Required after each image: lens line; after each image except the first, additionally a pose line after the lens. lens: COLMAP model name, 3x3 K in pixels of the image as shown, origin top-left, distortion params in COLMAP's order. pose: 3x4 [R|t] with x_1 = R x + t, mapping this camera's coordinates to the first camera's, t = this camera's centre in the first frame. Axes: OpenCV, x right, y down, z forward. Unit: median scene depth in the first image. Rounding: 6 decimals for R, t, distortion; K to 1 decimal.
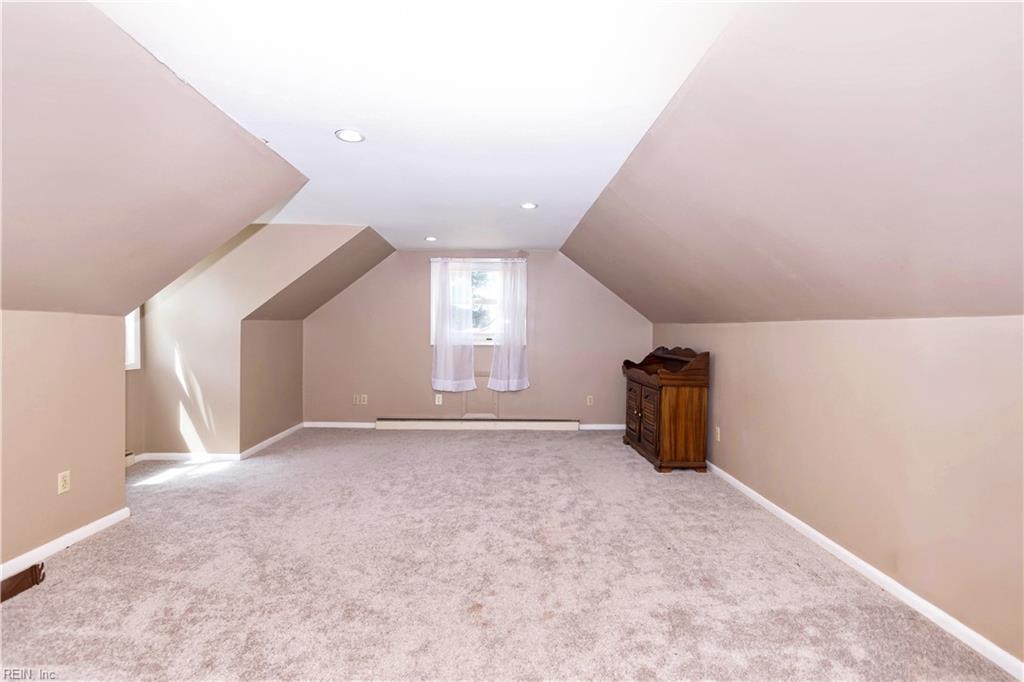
lens RADIAL K [[468.8, 0, 496.2], [0, 468.8, 339.1], [0, 0, 1]] dist [0.009295, -0.003994]
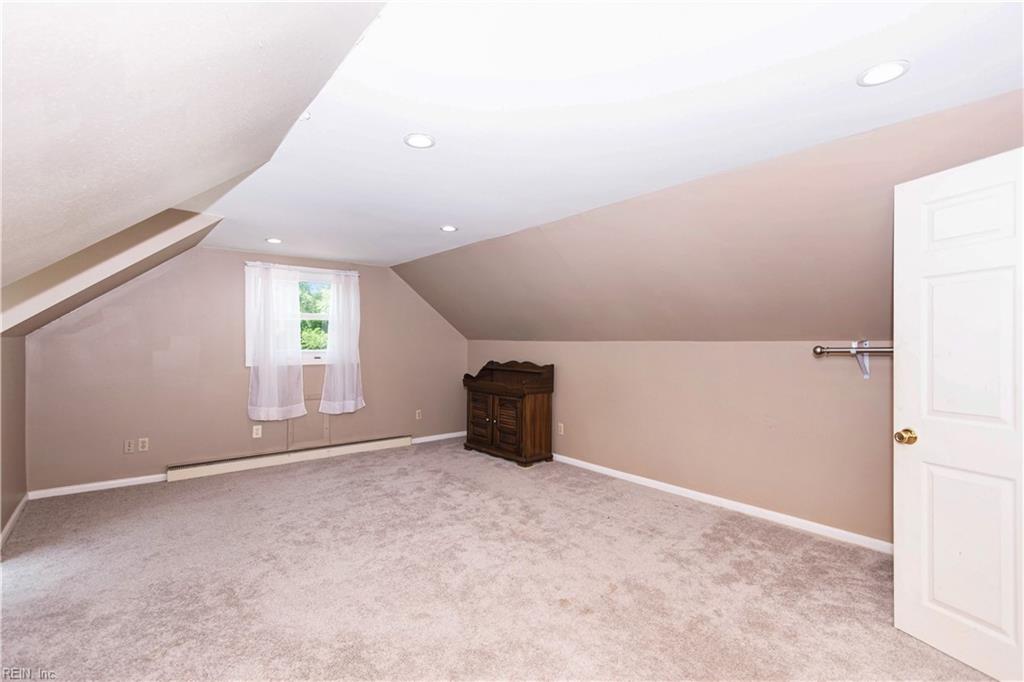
lens RADIAL K [[477.4, 0, 474.5], [0, 477.4, 352.2], [0, 0, 1]] dist [0.006565, -0.001058]
pose [[0.783509, -0.017901, 0.621122, -0.499892], [0.017076, 0.999828, 0.007274, -0.017328], [-0.621146, 0.004907, 0.783680, 0.135378]]
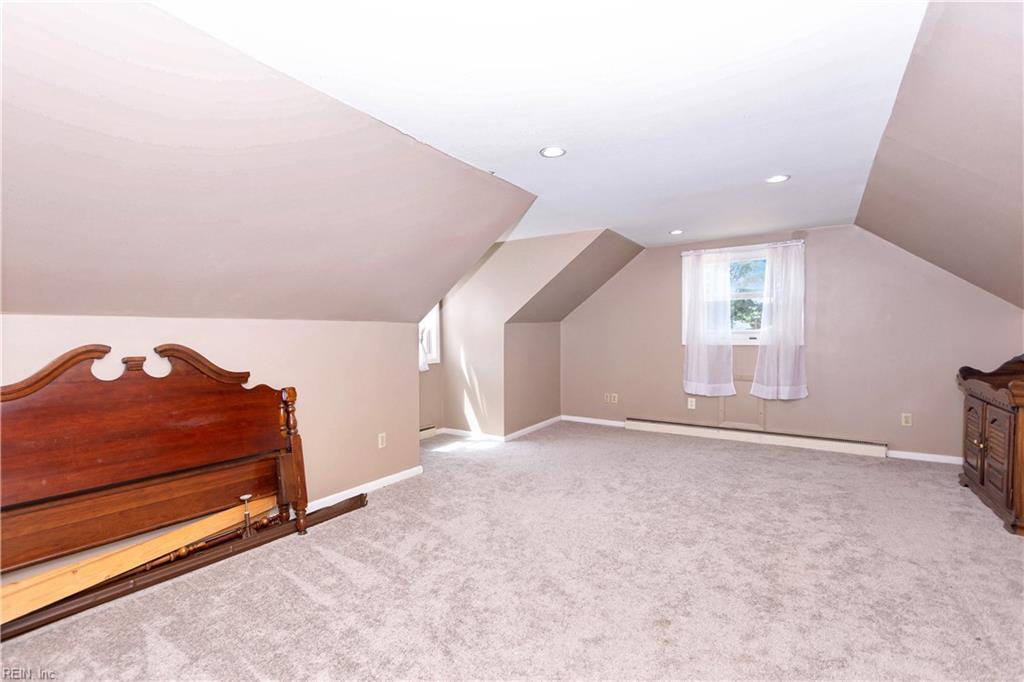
lens RADIAL K [[468.8, 0, 491.7], [0, 468.8, 345.1], [0, 0, 1]] dist [0.009295, -0.003994]
pose [[0.822554, 0.002094, -0.568683, 0.117213], [0.006196, 0.999901, 0.012643, -0.001733], [0.568653, -0.013923, 0.822459, 0.015825]]
